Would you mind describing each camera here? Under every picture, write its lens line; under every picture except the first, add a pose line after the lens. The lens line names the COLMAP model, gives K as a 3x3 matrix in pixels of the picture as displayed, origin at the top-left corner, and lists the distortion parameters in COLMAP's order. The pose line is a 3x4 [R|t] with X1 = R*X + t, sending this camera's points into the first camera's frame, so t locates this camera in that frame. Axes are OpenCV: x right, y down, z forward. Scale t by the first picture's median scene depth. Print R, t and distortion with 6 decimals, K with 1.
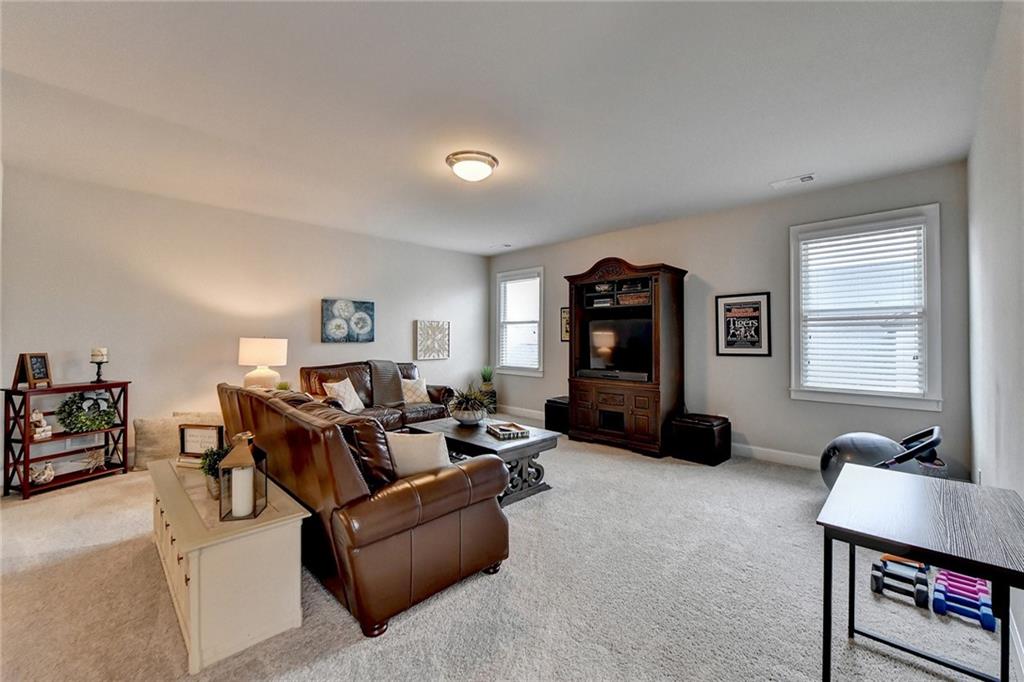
lens RADIAL K [[412.9, 0, 508.4], [0, 412.9, 334.8], [0, 0, 1]] dist [-0.007822, -0.001189]
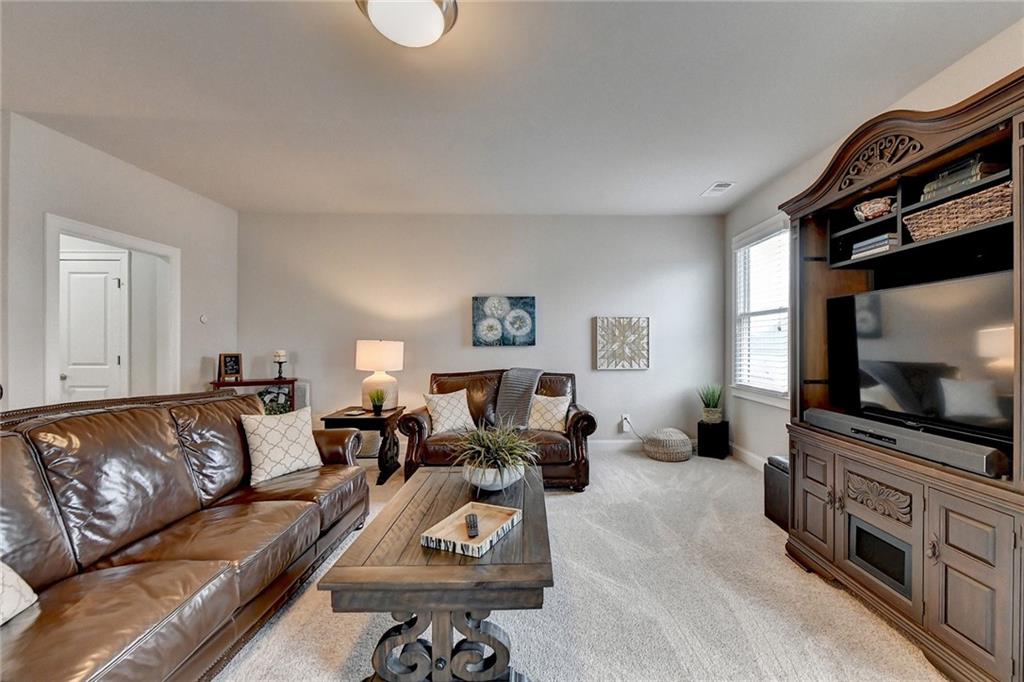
lens RADIAL K [[412.9, 0, 516.2], [0, 412.9, 342.8], [0, 0, 1]] dist [-0.007822, -0.001189]
pose [[0.721337, -0.003922, -0.692573, 0.218318], [0.009637, 0.999944, 0.004374, 0.008236], [0.692518, -0.009830, 0.721334, 0.411540]]
